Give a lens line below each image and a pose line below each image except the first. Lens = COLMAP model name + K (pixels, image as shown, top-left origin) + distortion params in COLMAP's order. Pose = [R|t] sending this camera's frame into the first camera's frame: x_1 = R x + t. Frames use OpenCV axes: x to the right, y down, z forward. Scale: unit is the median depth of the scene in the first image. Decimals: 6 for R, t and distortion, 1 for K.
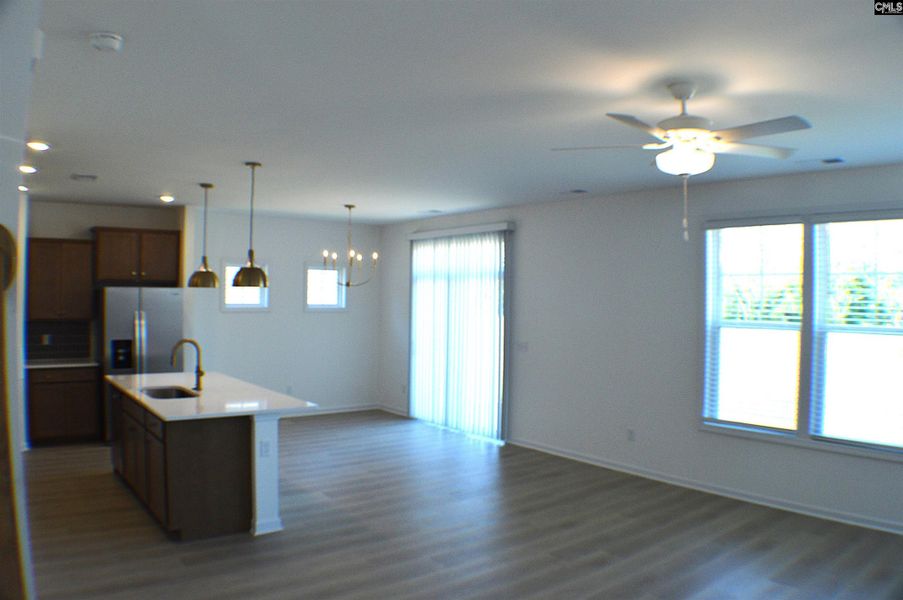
lens RADIAL K [[728.6, 0, 453.9], [0, 728.6, 299.0], [0, 0, 1]] dist [-0.159833, -0.001878]
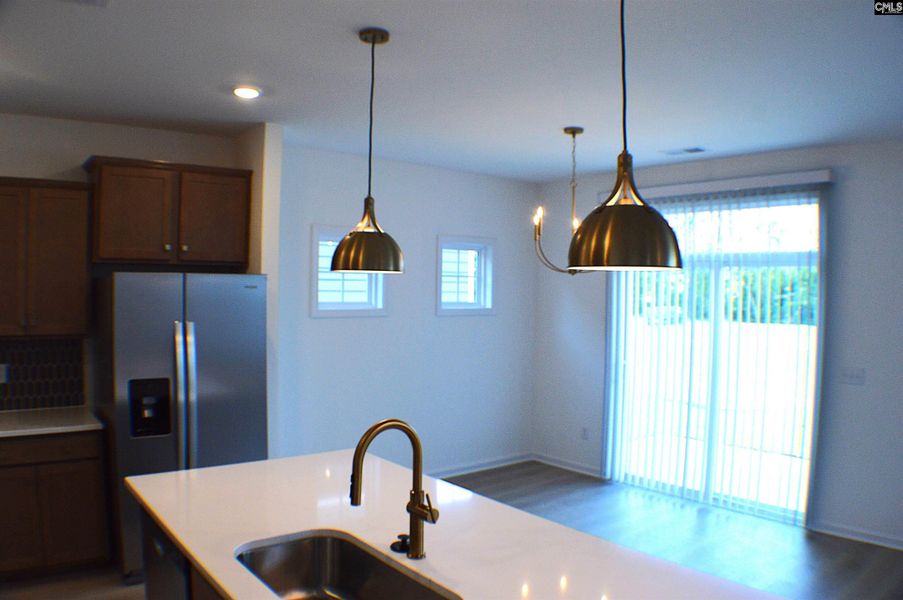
lens RADIAL K [[695.4, 0, 451.1], [0, 695.4, 297.2], [0, 0, 1]] dist [-0.144894, -0.006984]
pose [[0.999498, 0.005620, 0.031180, -0.255924], [-0.005958, 0.999924, 0.010763, -0.005707], [-0.031118, -0.010944, 0.999456, 0.481747]]
